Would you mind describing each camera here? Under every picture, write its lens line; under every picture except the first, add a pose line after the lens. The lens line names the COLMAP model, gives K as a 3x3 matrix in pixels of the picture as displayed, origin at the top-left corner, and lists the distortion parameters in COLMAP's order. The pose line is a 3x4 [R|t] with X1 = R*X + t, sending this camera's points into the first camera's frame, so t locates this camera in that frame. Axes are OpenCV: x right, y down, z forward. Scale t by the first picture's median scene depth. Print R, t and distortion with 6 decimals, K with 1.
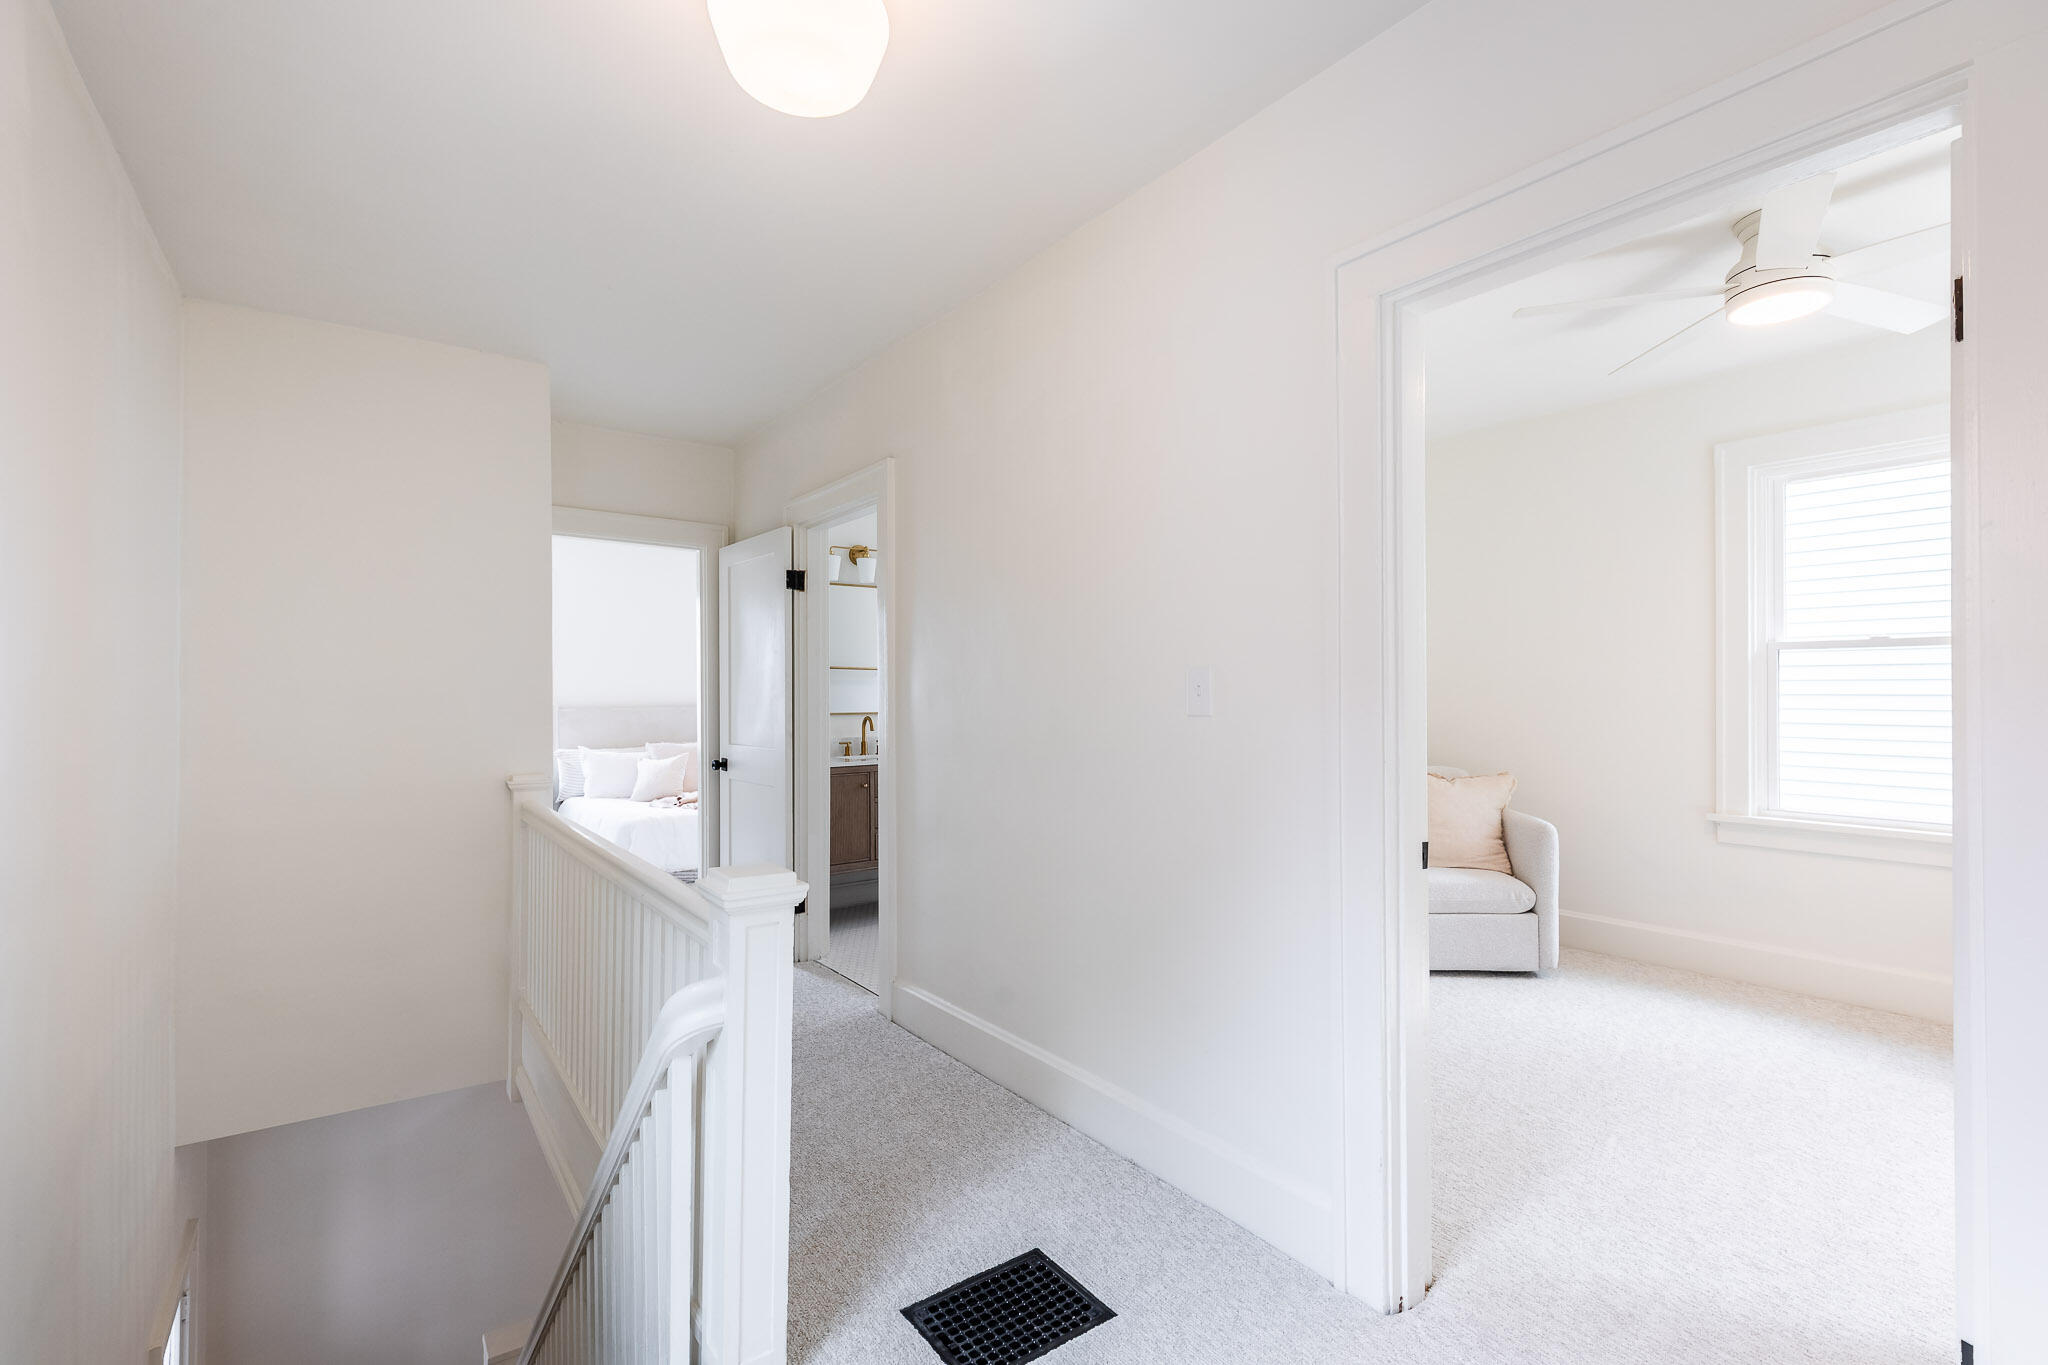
lens RADIAL K [[926.5, 0, 1014.7], [0, 926.5, 687.2], [0, 0, 1]] dist [0.002092, -0.000744]
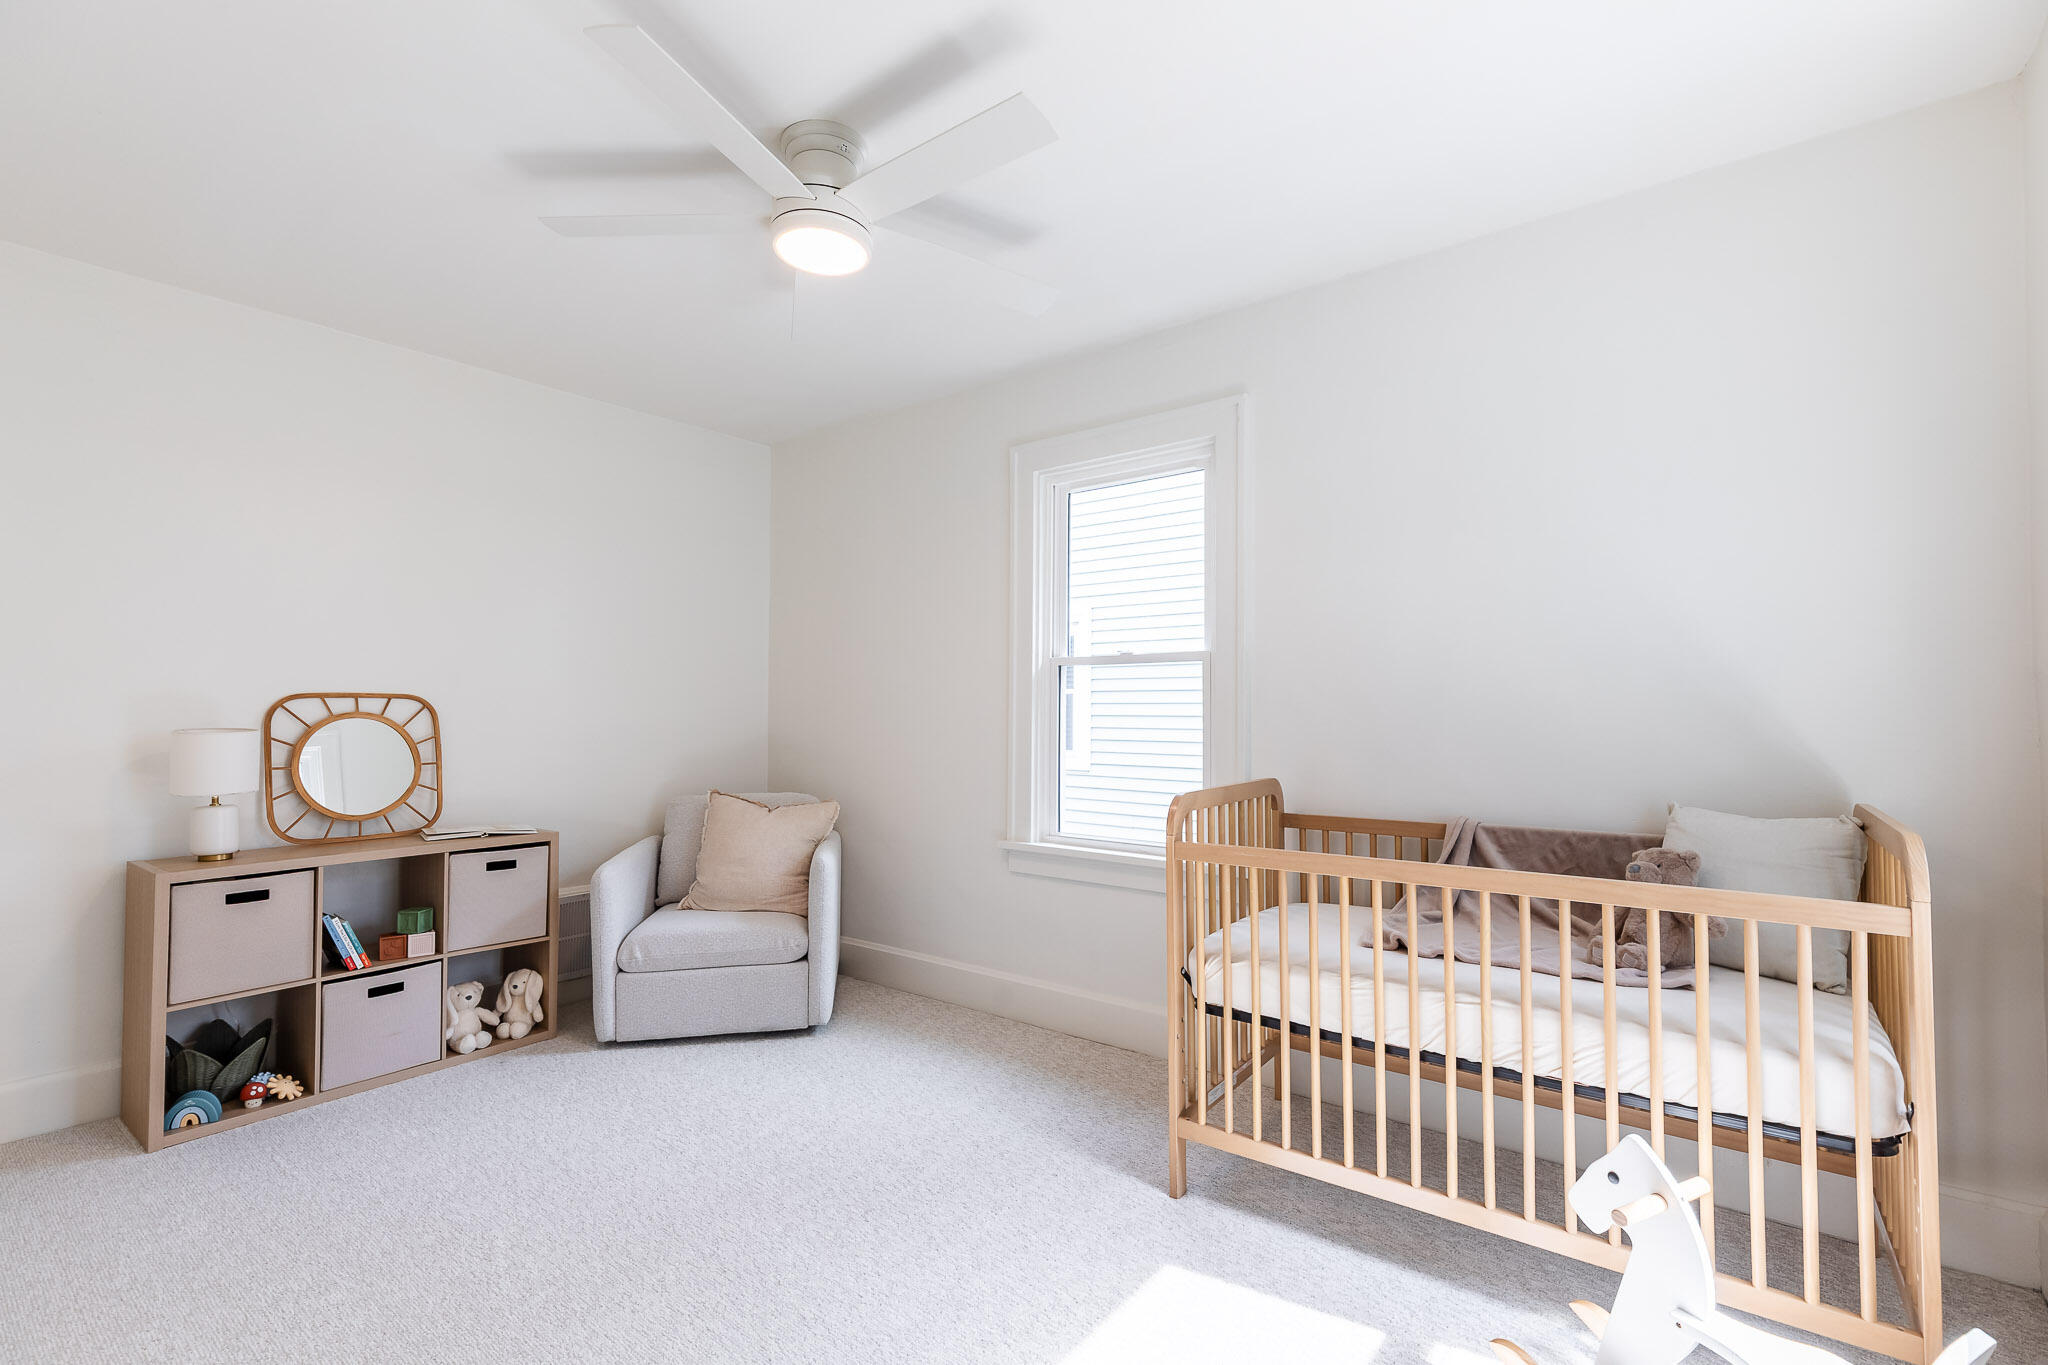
lens RADIAL K [[926.5, 0, 1009.7], [0, 926.5, 694.2], [0, 0, 1]] dist [0.002092, -0.000744]
pose [[0.958362, 0.019393, 0.284898, 0.497463], [-0.012031, 0.999548, -0.027569, 0.015093], [-0.285304, 0.022993, 0.958161, 0.107475]]
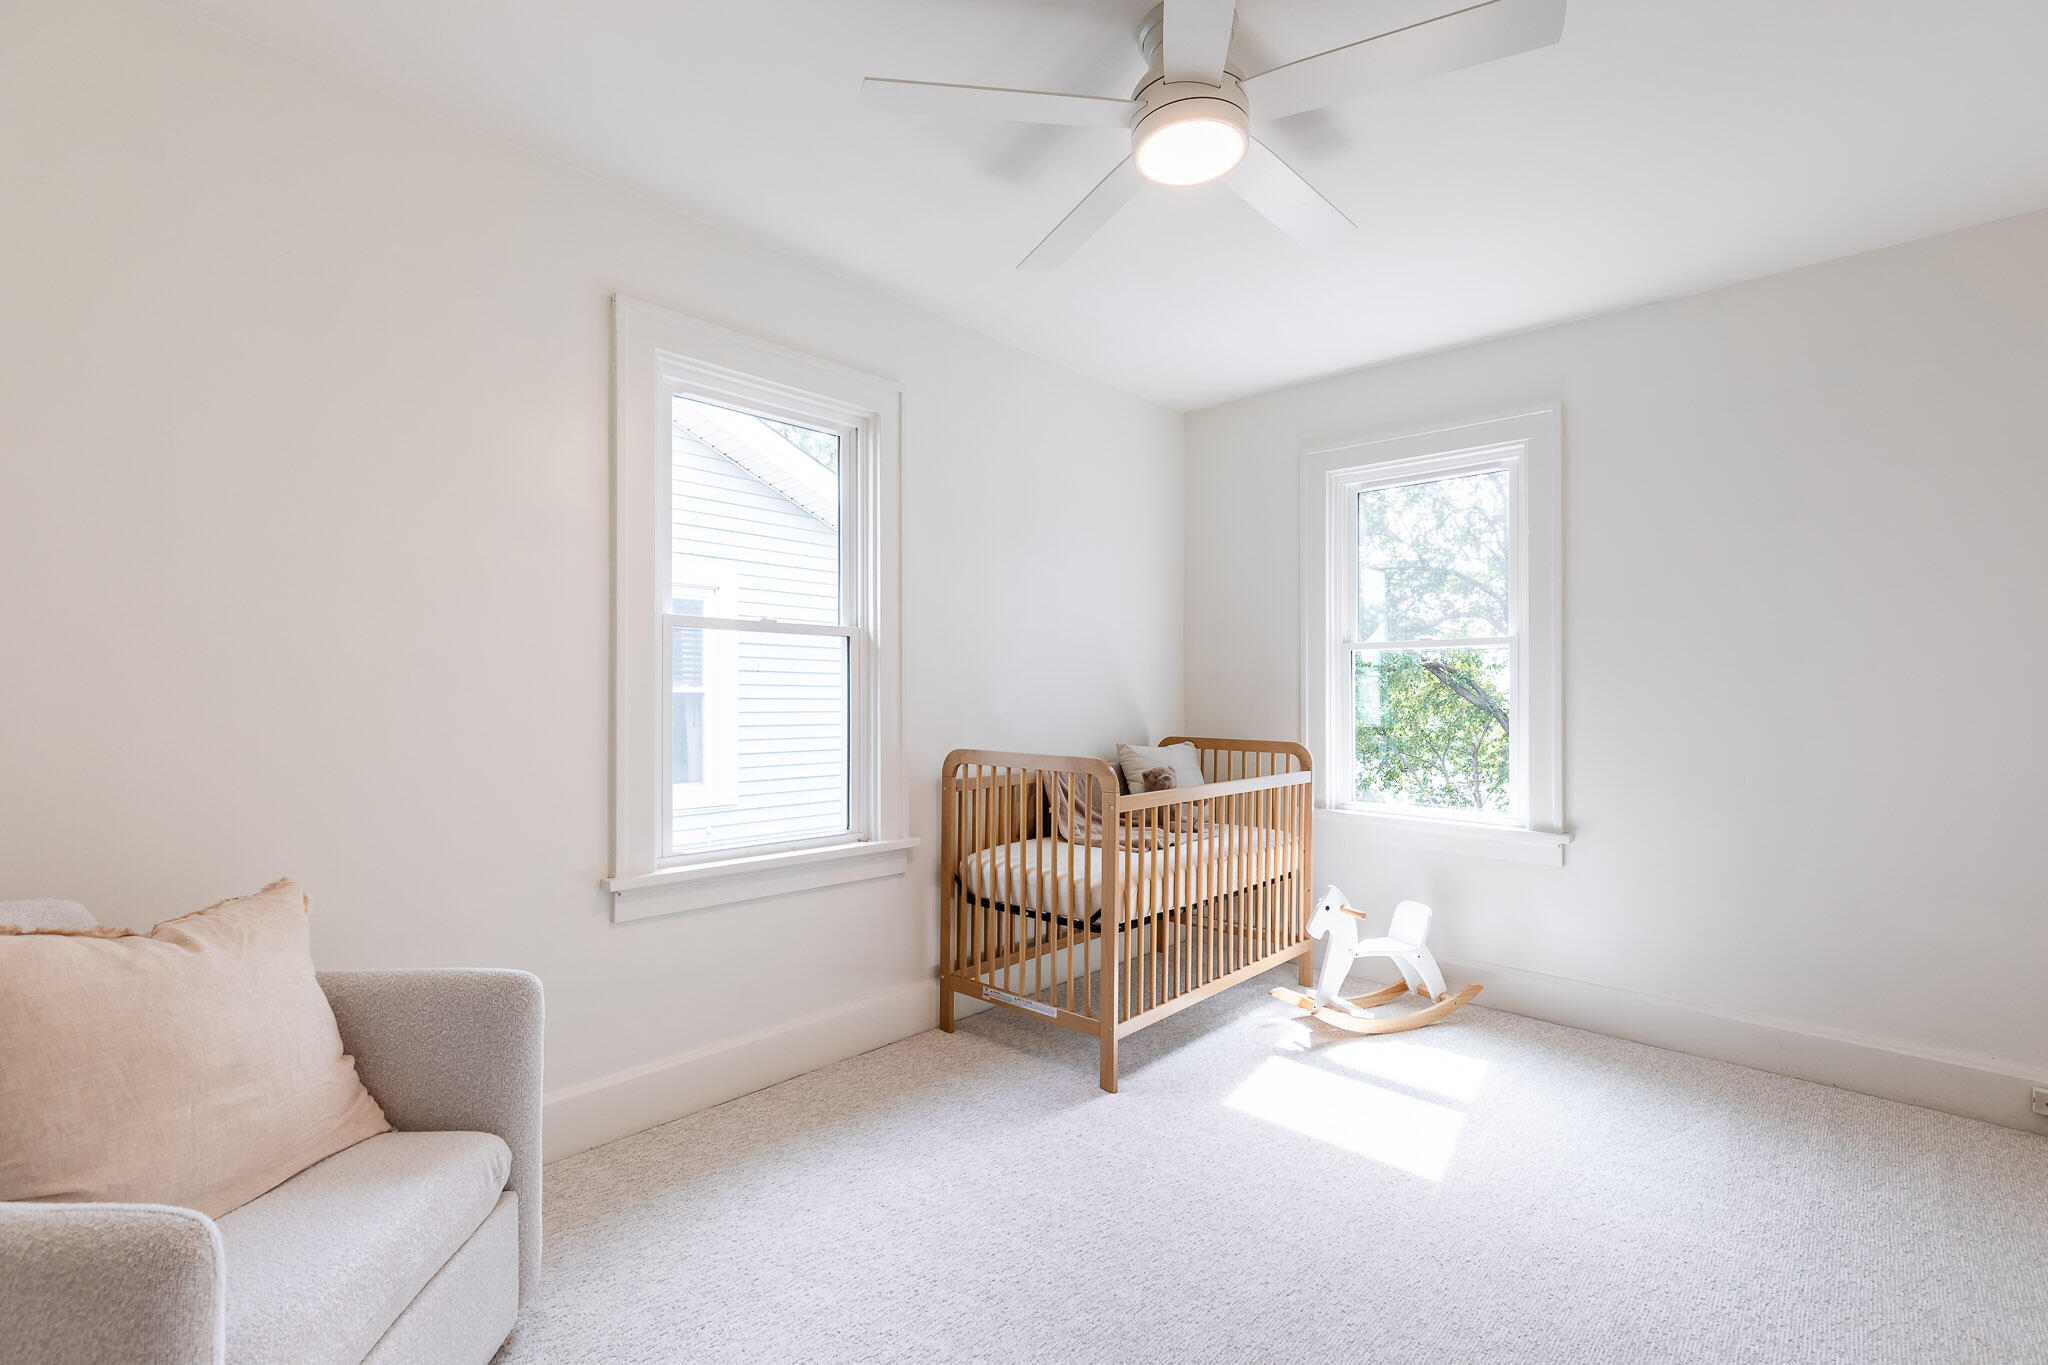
lens RADIAL K [[926.5, 0, 1035.1], [0, 926.5, 686.7], [0, 0, 1]] dist [0.002092, -0.000744]
pose [[-0.212007, 0.014663, 0.977158, 0.080687], [-0.000517, 0.999886, -0.015116, 0.015755], [-0.977268, -0.003709, -0.211975, 0.866469]]
